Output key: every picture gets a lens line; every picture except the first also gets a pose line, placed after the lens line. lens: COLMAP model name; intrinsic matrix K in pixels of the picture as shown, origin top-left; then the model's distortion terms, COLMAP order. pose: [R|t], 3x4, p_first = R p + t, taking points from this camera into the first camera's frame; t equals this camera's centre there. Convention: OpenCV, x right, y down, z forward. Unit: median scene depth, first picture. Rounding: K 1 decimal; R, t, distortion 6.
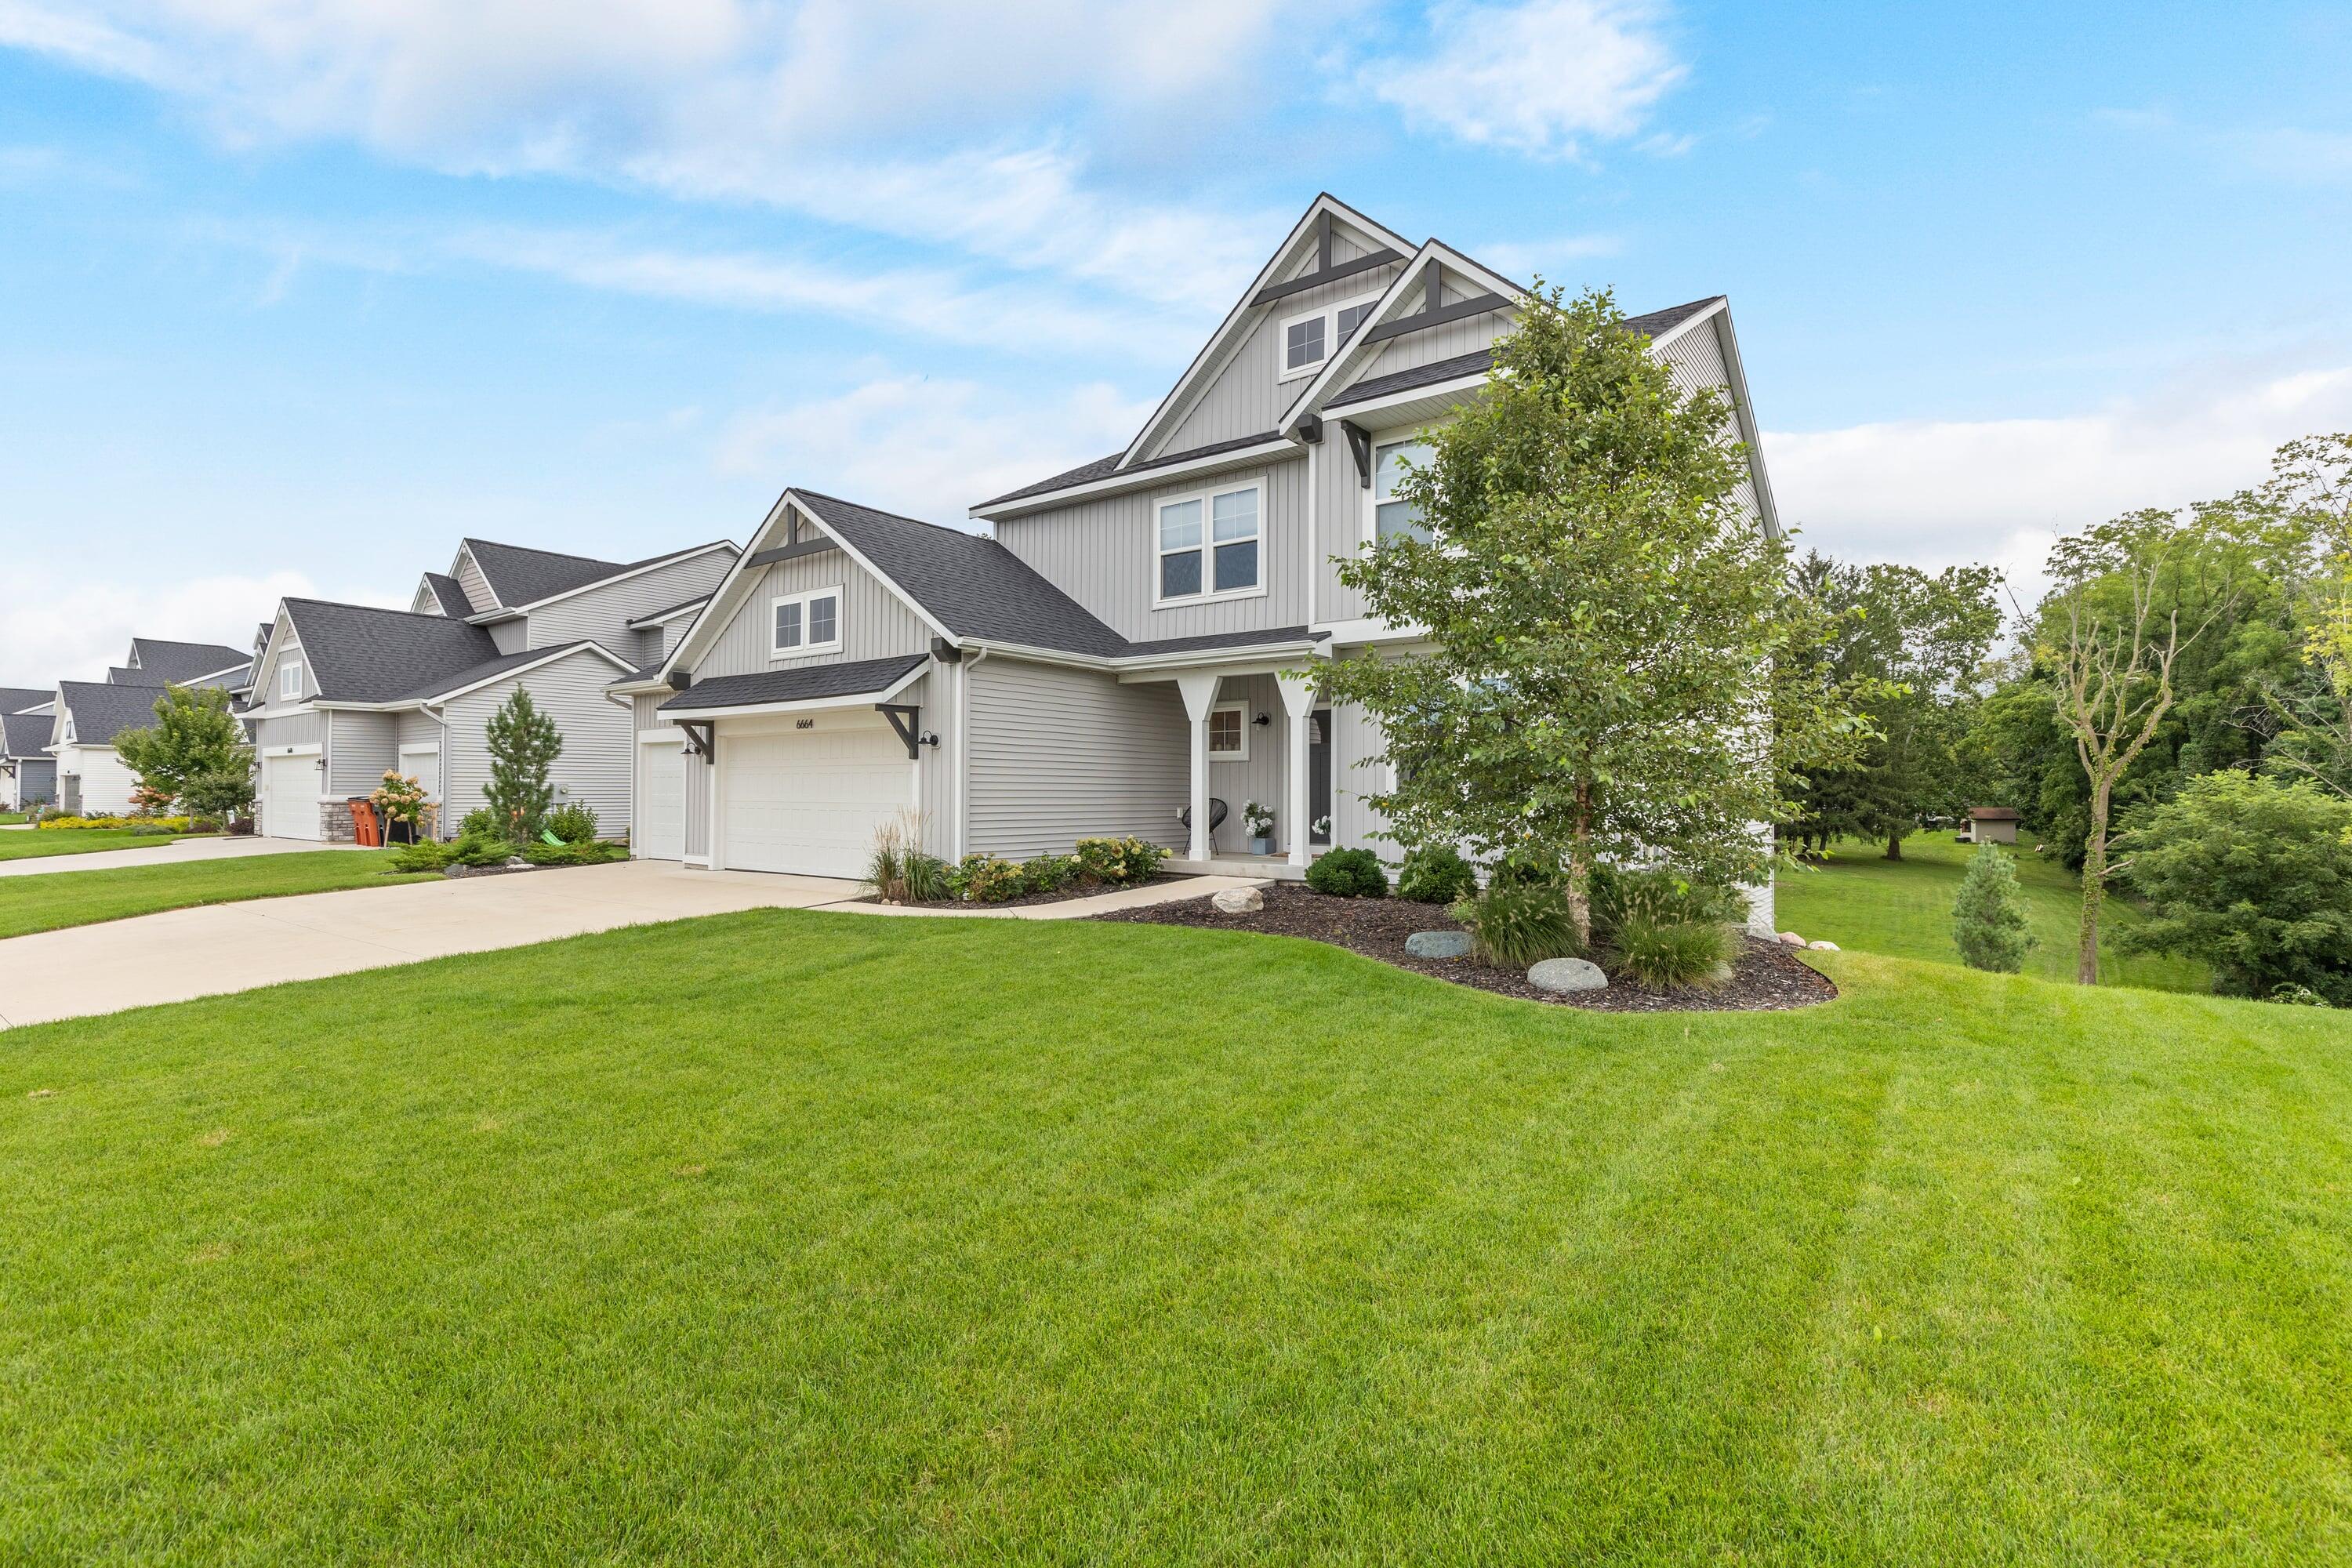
lens RADIAL K [[1055.1, 0, 1187.5], [0, 1055.1, 789.9], [0, 0, 1]] dist [-0.001852, -0.000181]
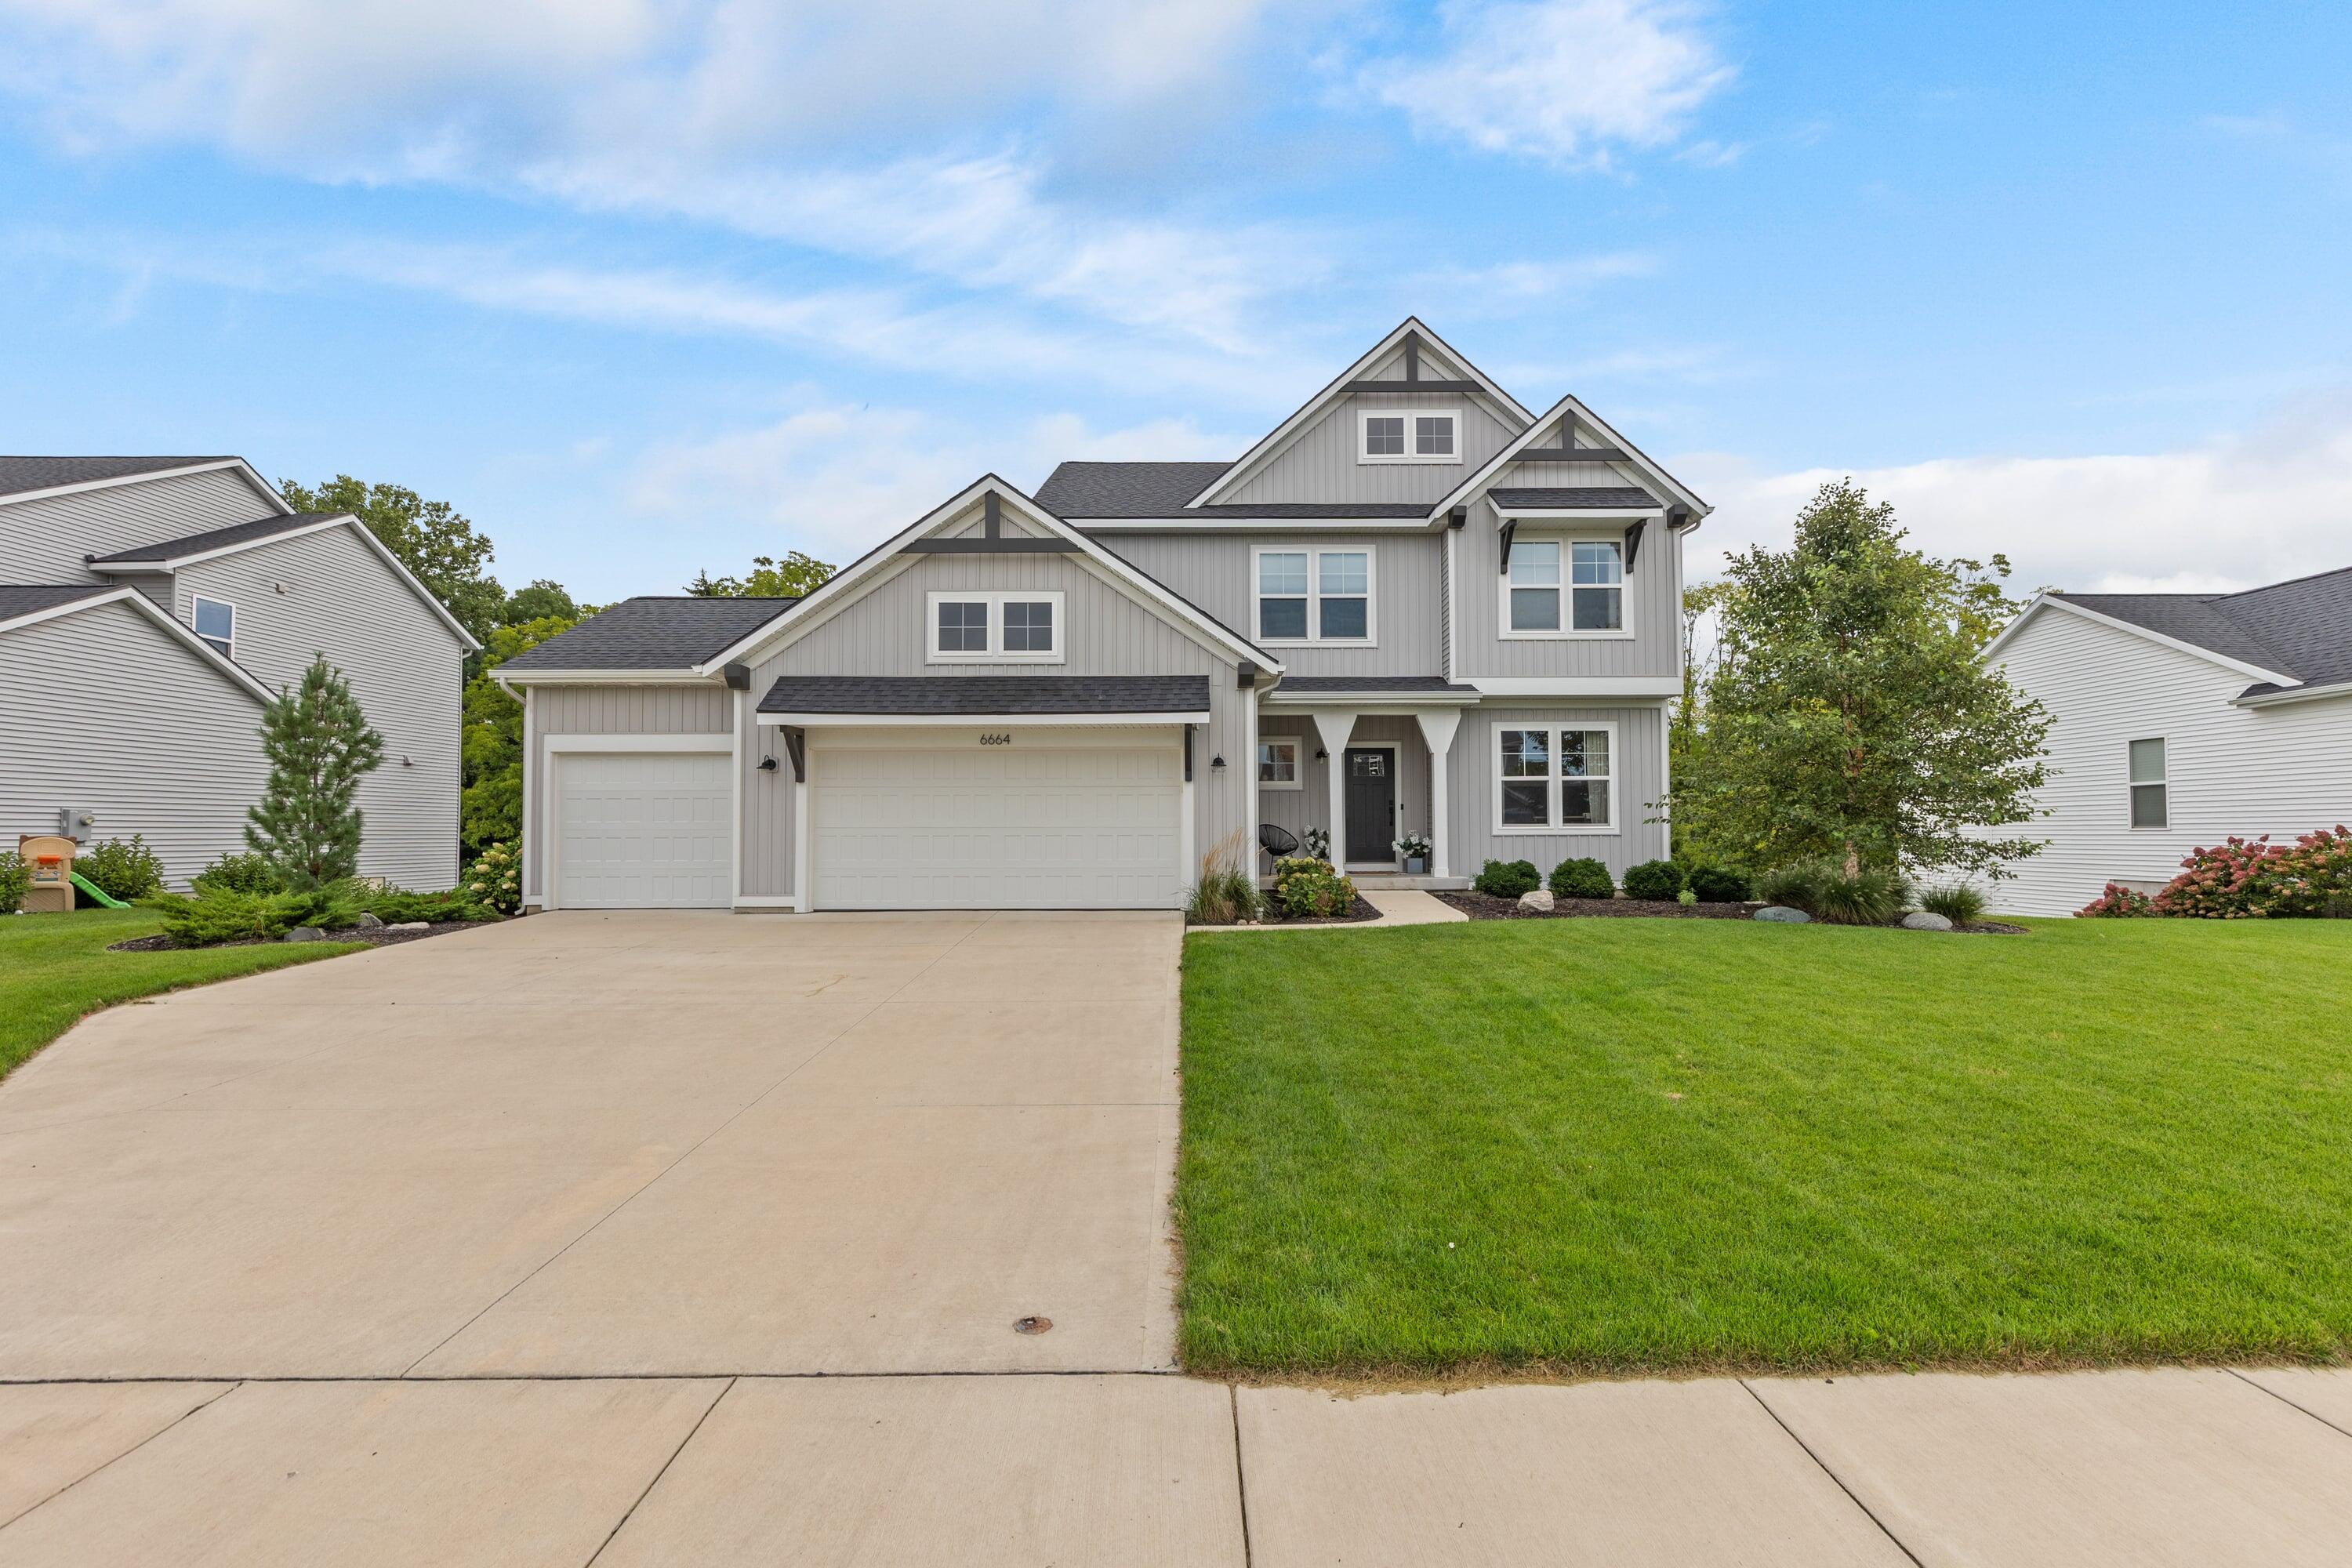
lens RADIAL K [[1055.1, 0, 1187.5], [0, 1055.1, 789.9], [0, 0, 1]] dist [-0.001852, -0.000181]
pose [[0.809661, 0.017528, 0.586636, -0.747520], [0.001264, 0.999499, -0.031609, 0.007869], [-0.586897, 0.026335, 0.809233, 0.186392]]
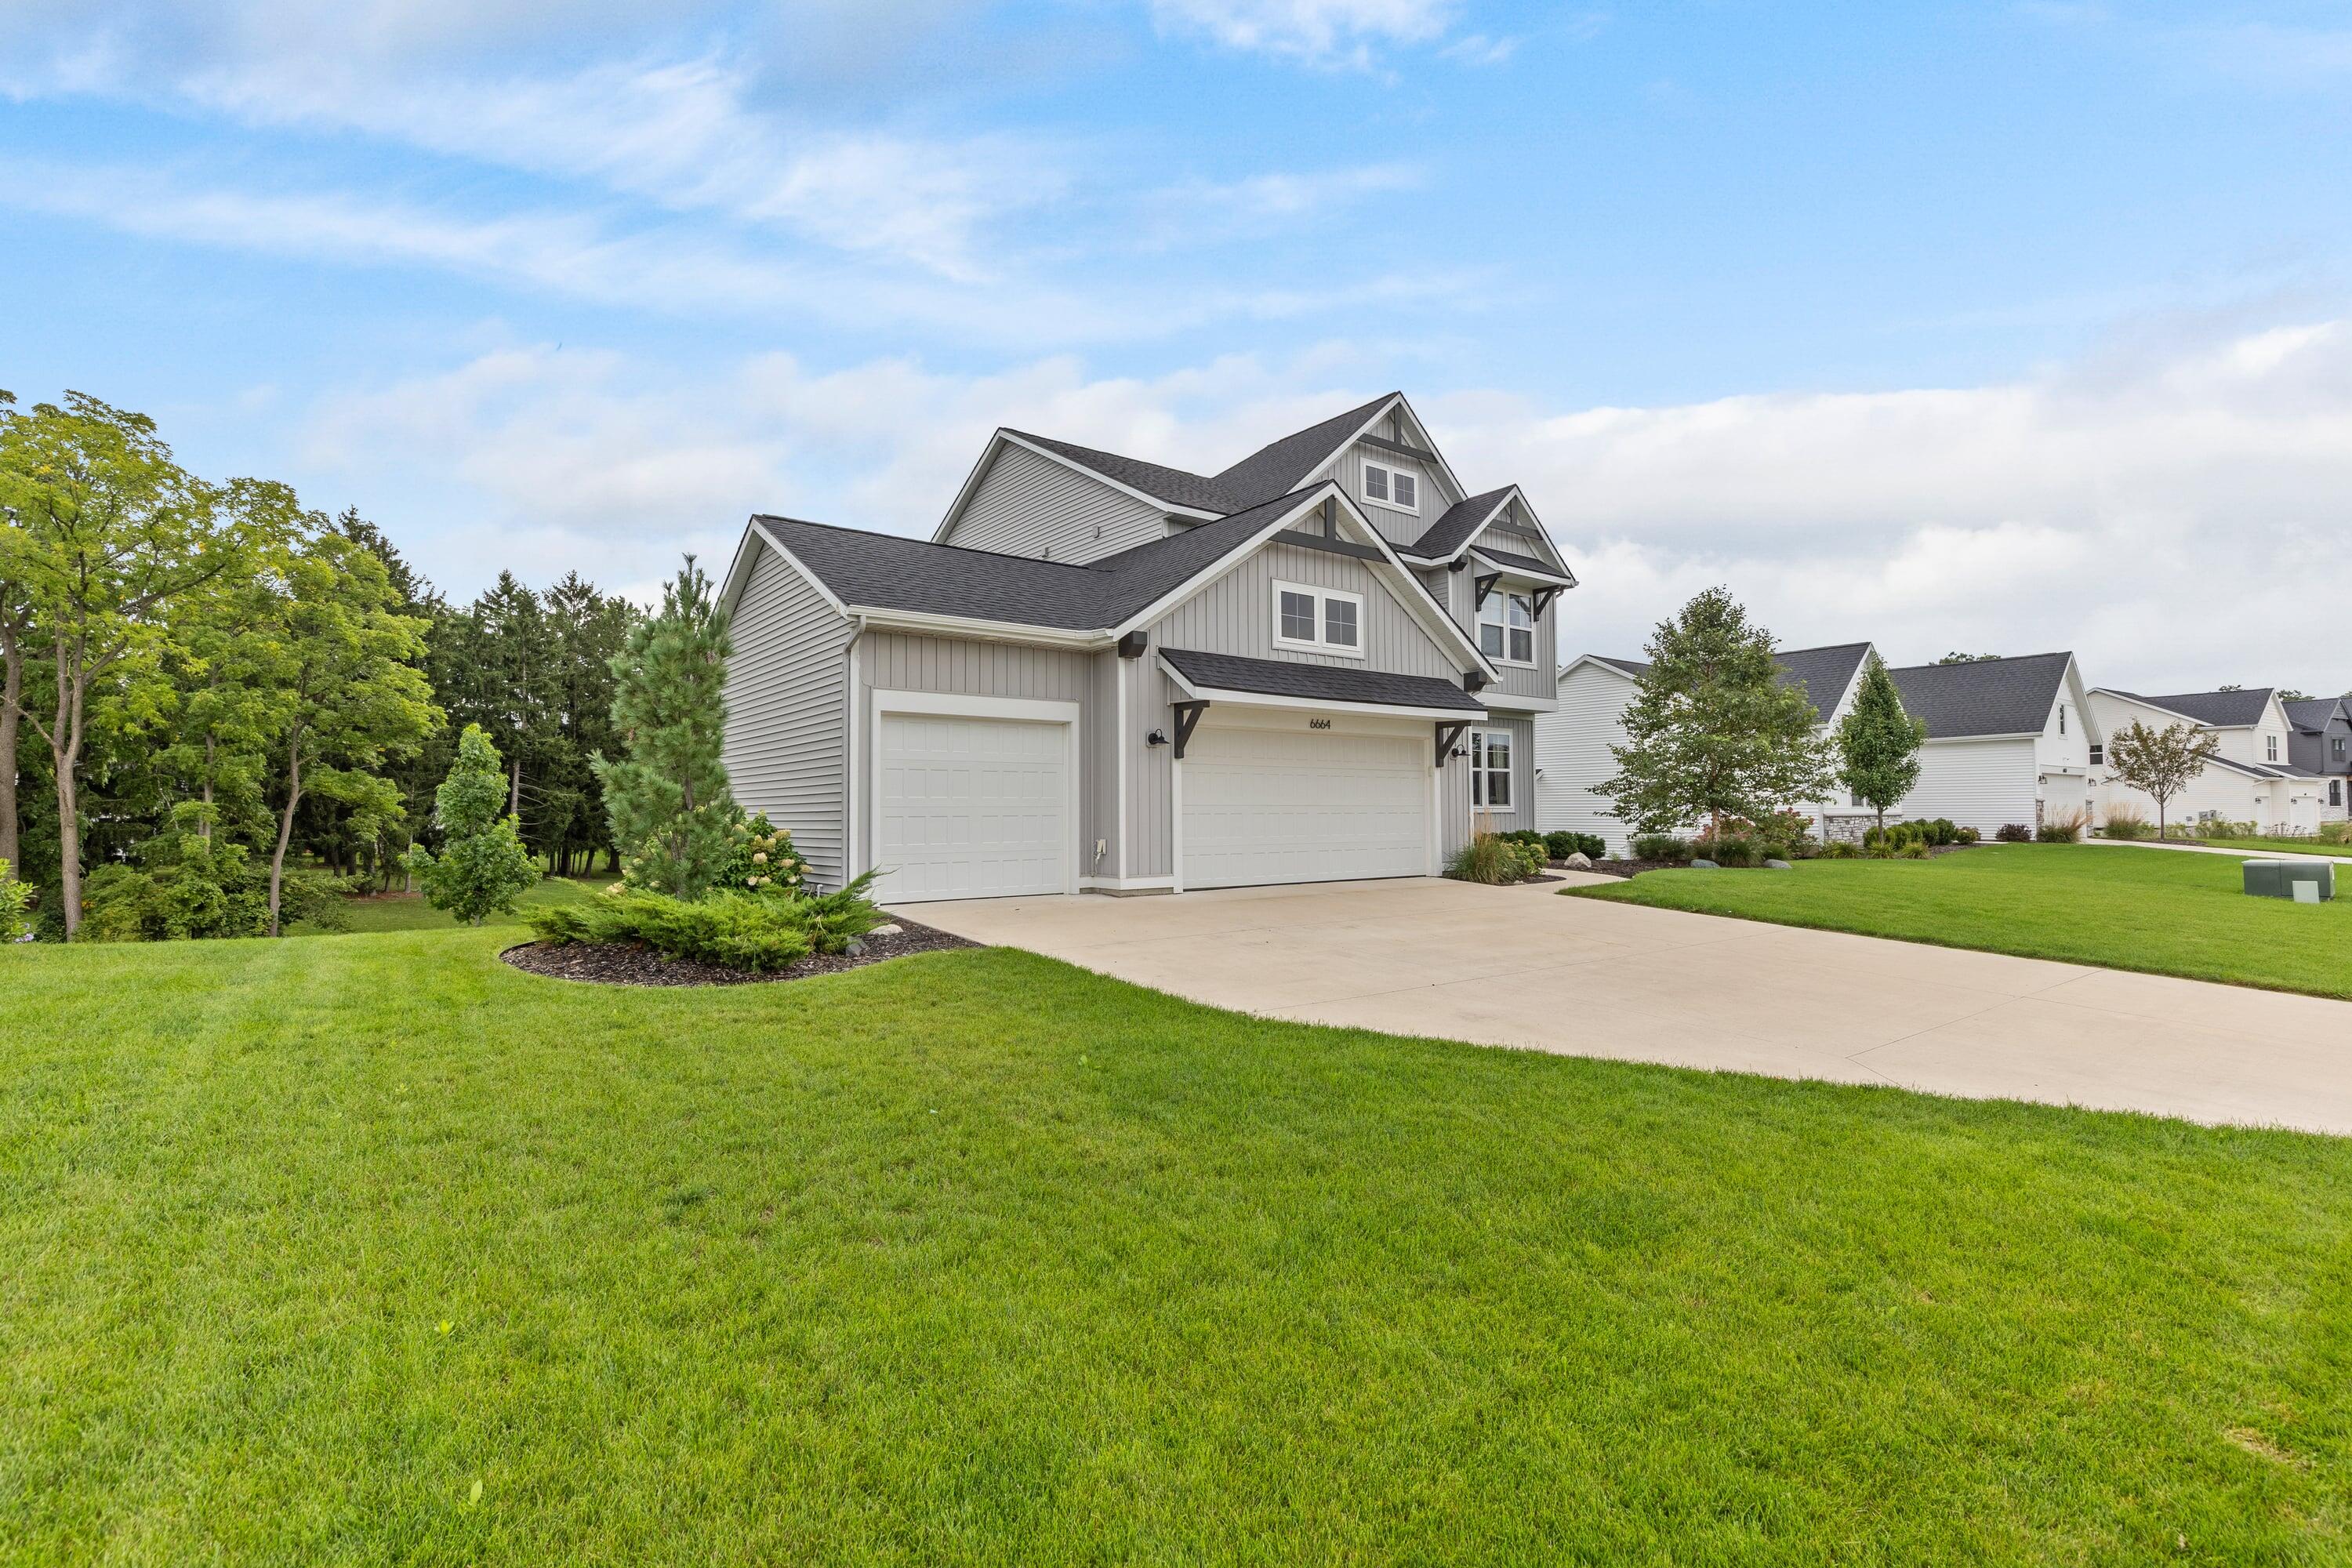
lens RADIAL K [[1055.1, 0, 1187.5], [0, 1055.1, 789.9], [0, 0, 1]] dist [-0.001852, -0.000181]
pose [[0.284618, 0.016792, 0.958494, -1.309013], [0.000800, 0.999842, -0.017754, 0.014010], [-0.958641, 0.005820, 0.284560, 0.839080]]
